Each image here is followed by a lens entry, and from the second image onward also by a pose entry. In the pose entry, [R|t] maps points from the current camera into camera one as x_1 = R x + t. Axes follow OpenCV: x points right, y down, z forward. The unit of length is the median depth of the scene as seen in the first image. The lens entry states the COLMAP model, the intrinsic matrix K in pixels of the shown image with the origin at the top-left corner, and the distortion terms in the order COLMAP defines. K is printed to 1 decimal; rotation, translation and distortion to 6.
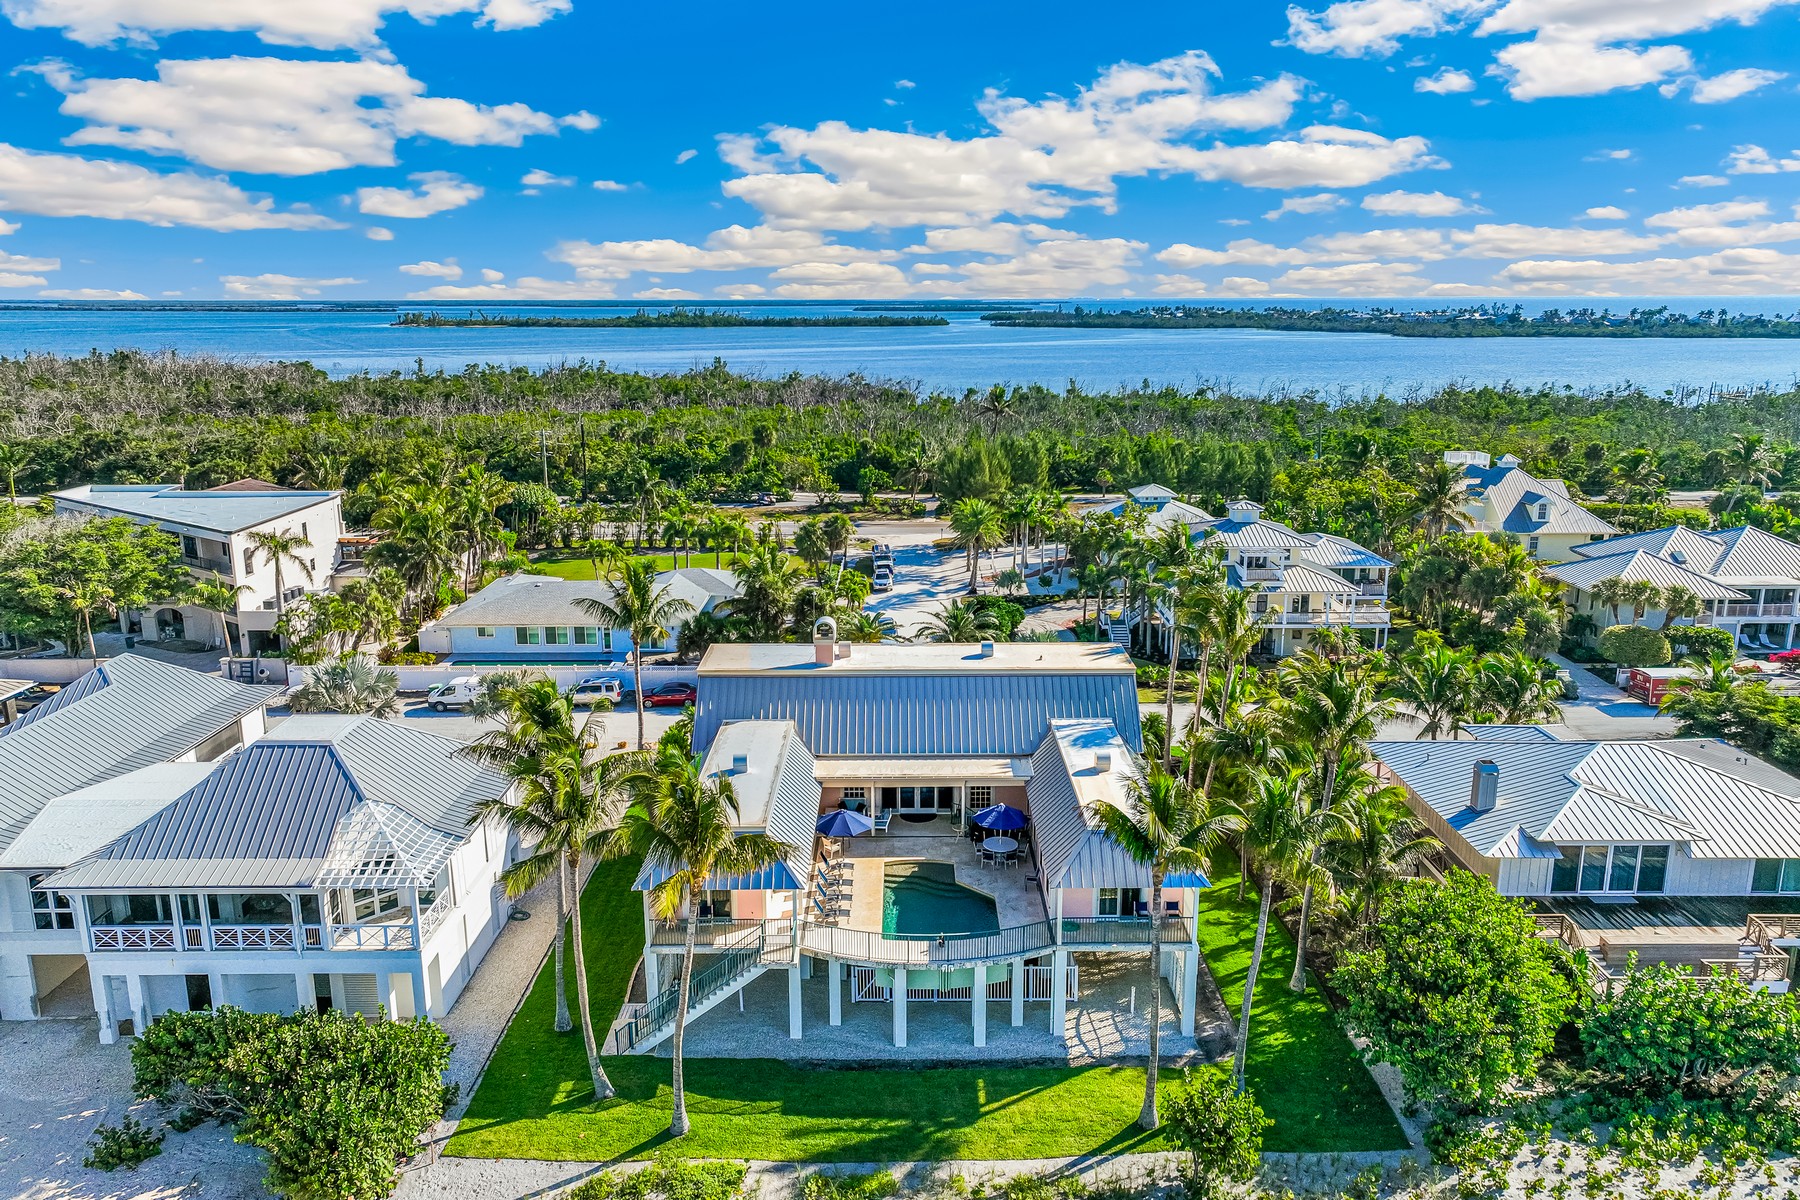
lens RADIAL K [[1227.4, 0, 892.8], [0, 1227.4, 740.0], [0, 0, 1]] dist [0.003703, 0.003968]
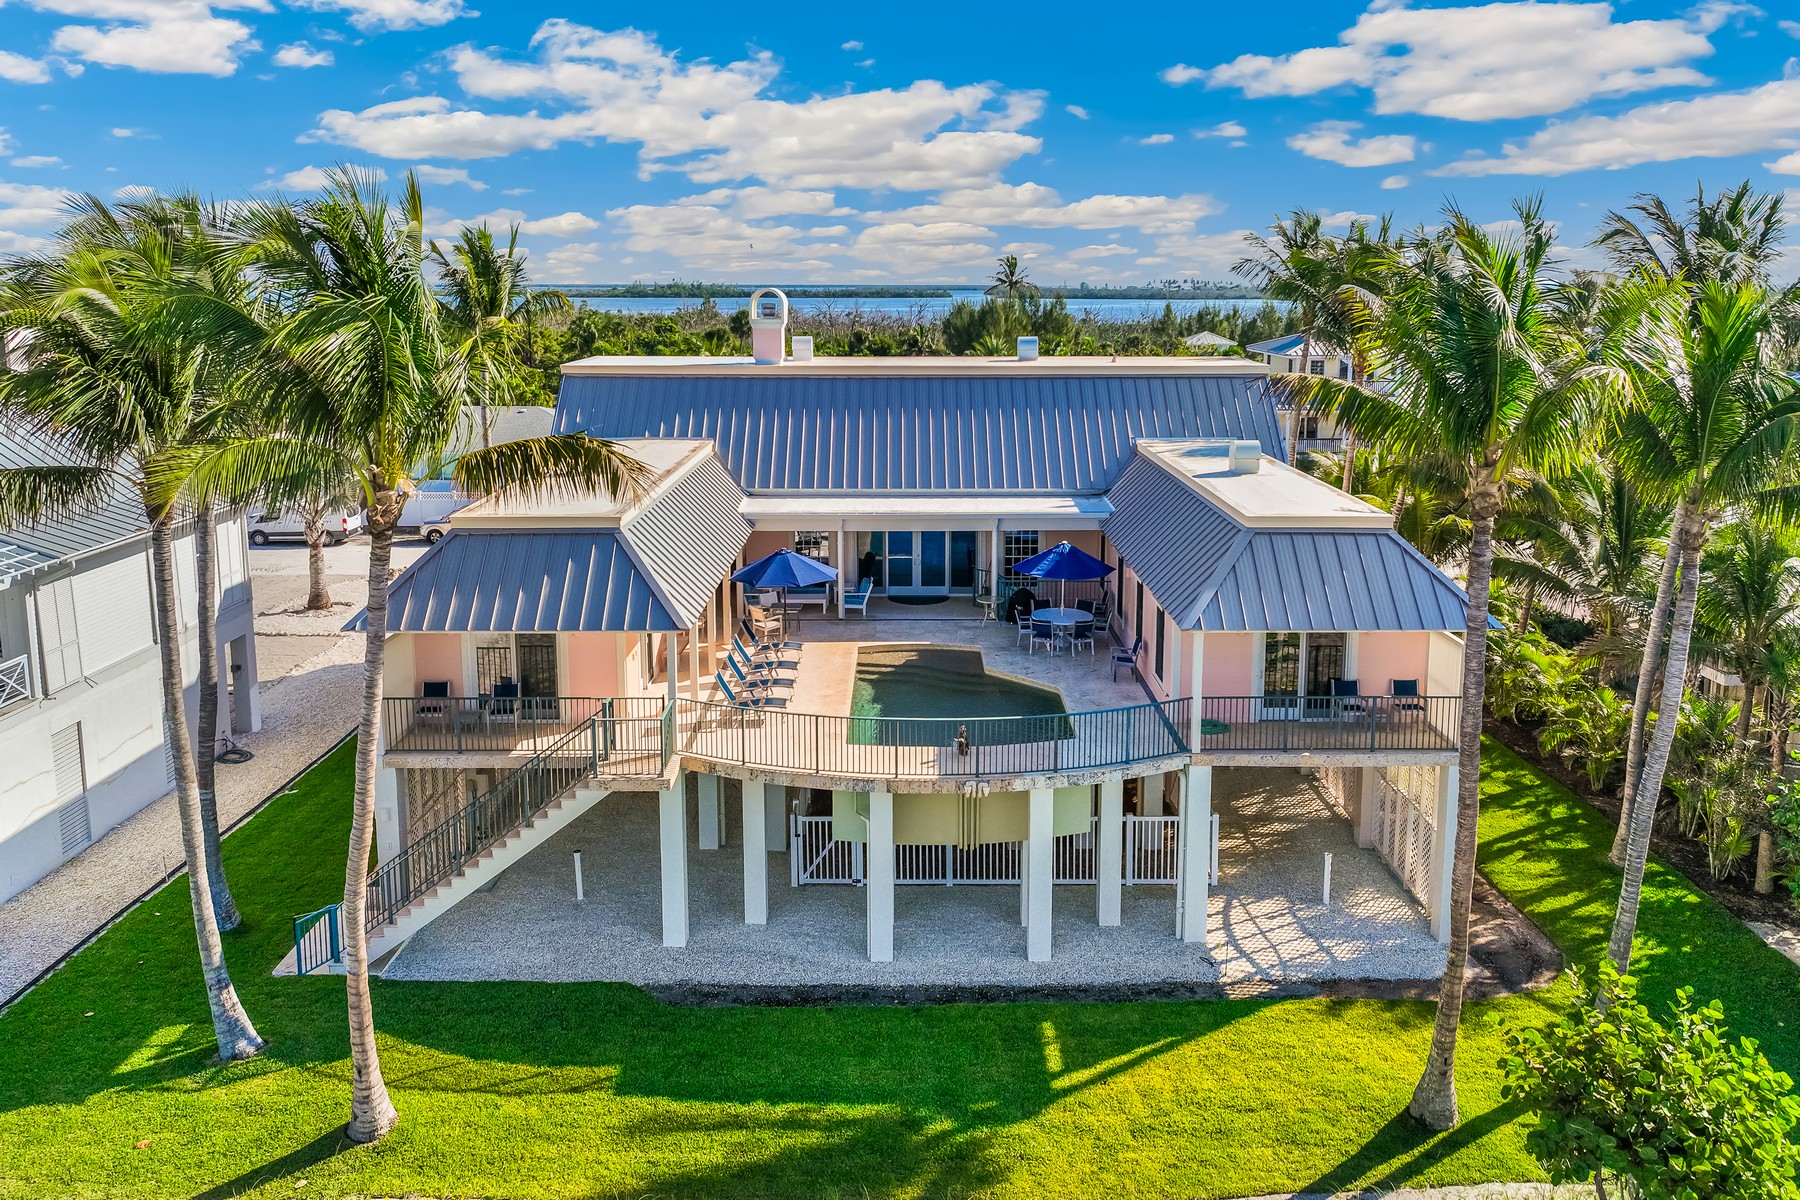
lens RADIAL K [[1252.8, 0, 900.0], [0, 1252.8, 600.0], [0, 0, 1]] dist [0.005560, 0.002023]
pose [[0.999982, 0.003897, 0.004538, 0.011206], [-0.003370, 0.993840, -0.110769, 0.161093], [-0.004942, 0.110752, 0.993836, 0.479483]]
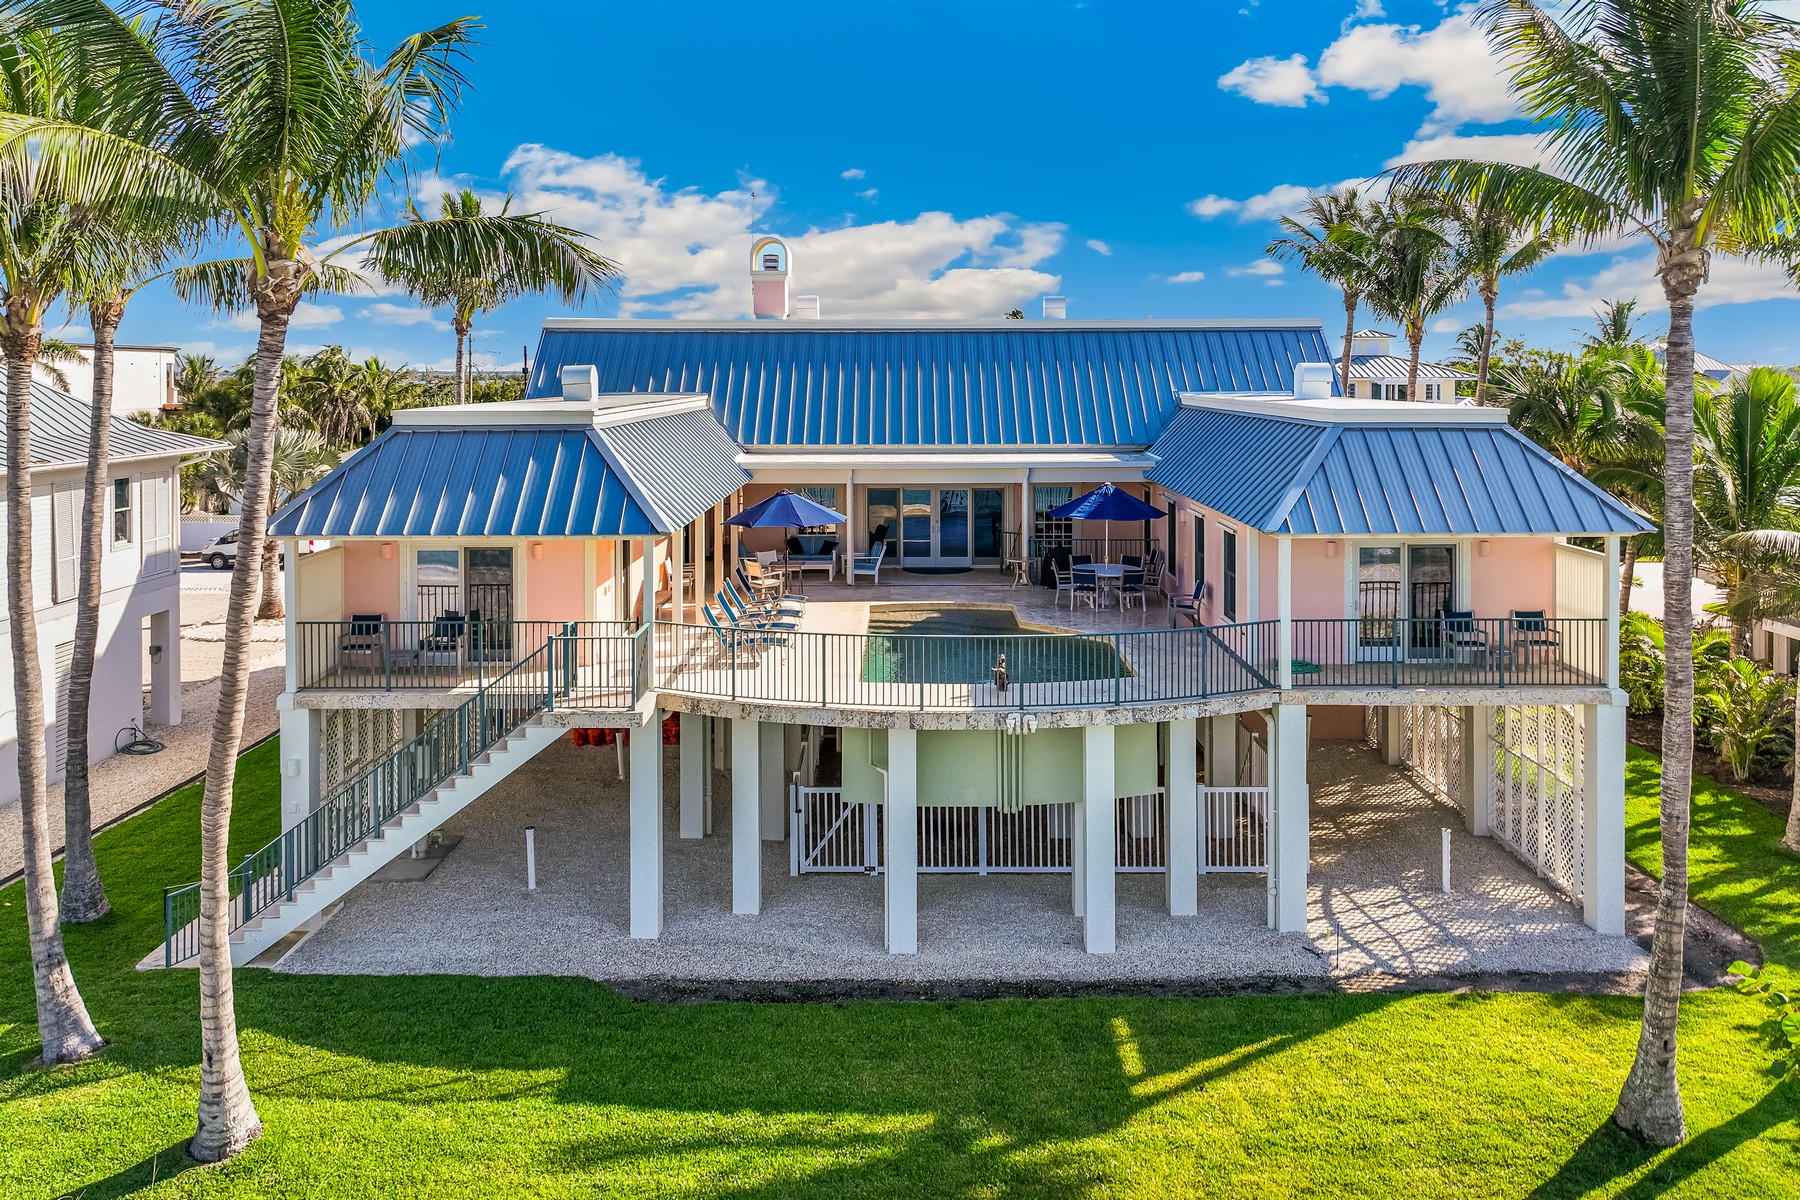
lens RADIAL K [[1282.2, 0, 899.7], [0, 1282.2, 518.7], [0, 0, 1]] dist [-0.002758, 0.019360]
pose [[0.999995, 0.002754, 0.001695, 0.004469], [-0.002261, 0.970151, -0.242490, 0.215147], [-0.002313, 0.242484, 0.970153, 0.565143]]
